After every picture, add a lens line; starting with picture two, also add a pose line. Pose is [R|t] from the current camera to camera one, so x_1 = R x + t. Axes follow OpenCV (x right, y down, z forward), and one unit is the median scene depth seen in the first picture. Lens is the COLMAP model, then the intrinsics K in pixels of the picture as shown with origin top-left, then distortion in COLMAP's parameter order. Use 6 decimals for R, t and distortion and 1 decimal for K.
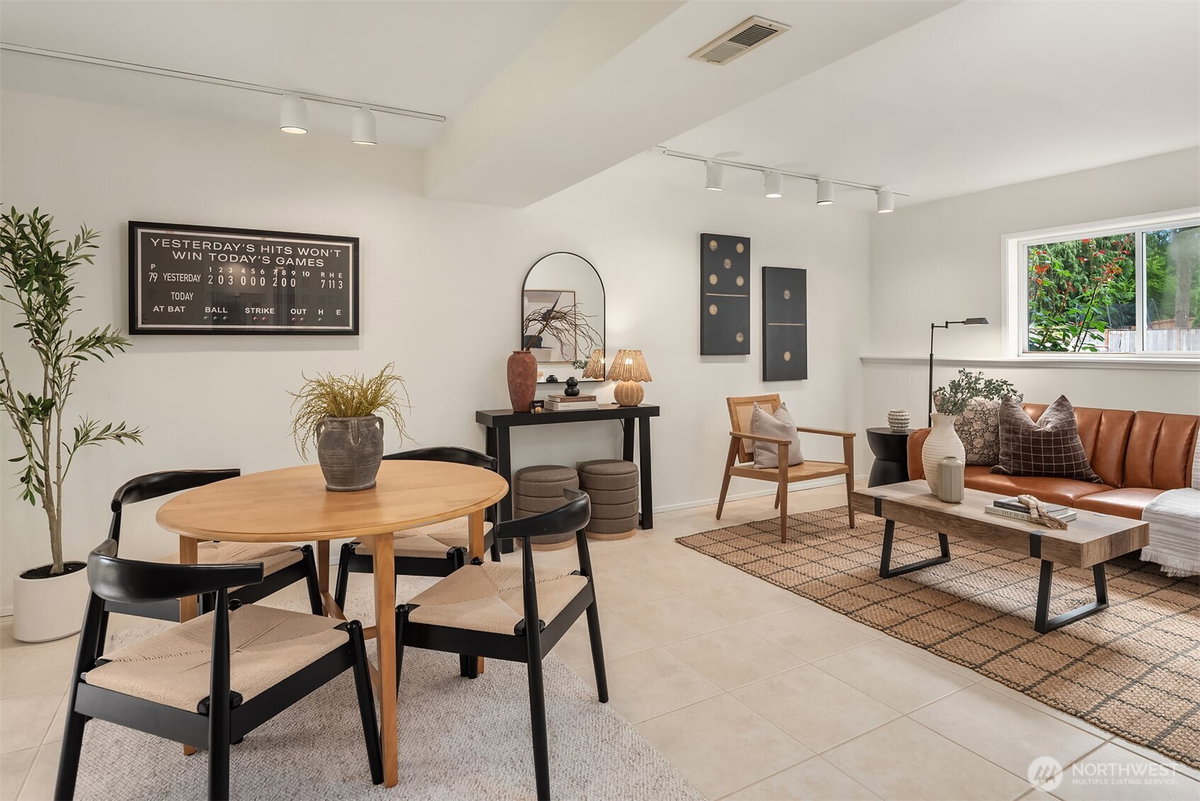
lens RADIAL K [[652.5, 0, 593.6], [0, 652.5, 347.3], [0, 0, 1]] dist [-0.002293, -0.005066]
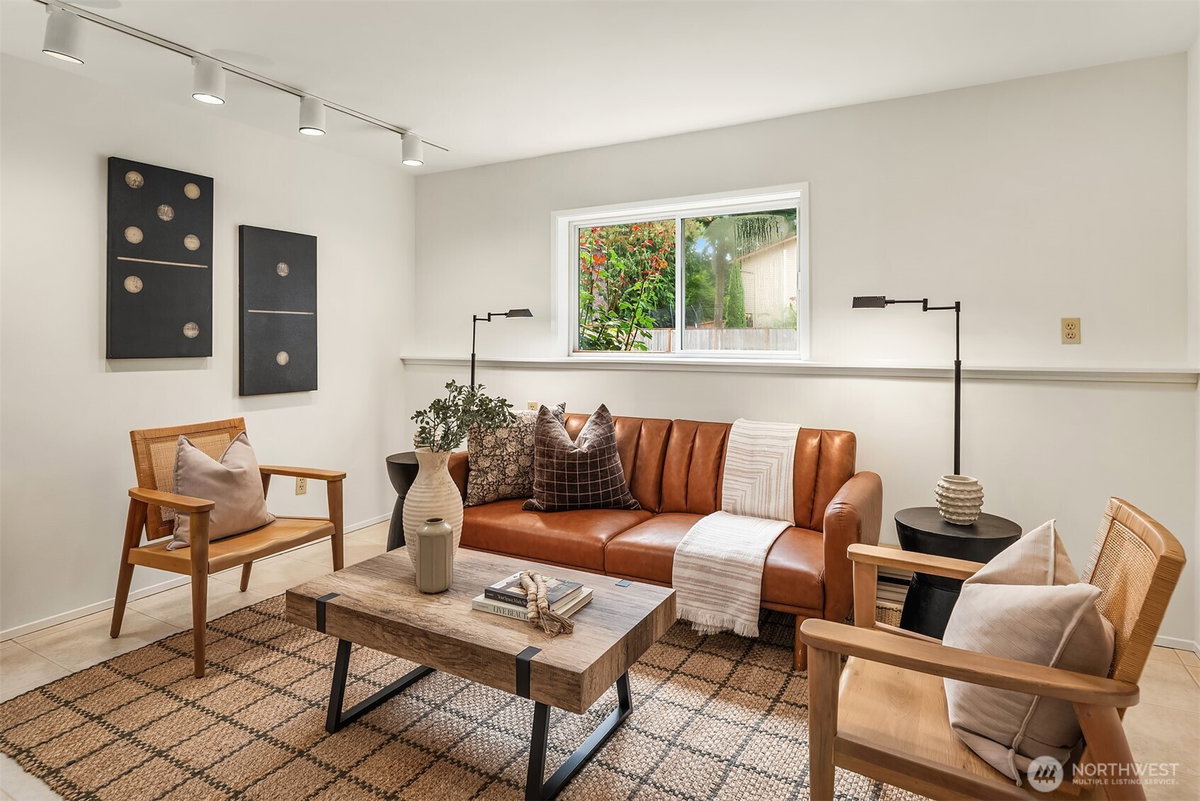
lens RADIAL K [[652.5, 0, 593.6], [0, 652.5, 347.3], [0, 0, 1]] dist [-0.002293, -0.005066]
pose [[0.854191, -0.001732, 0.519956, 0.273569], [-0.002052, 0.999975, 0.006703, -0.003964], [-0.519955, -0.006792, 0.854167, 0.293061]]
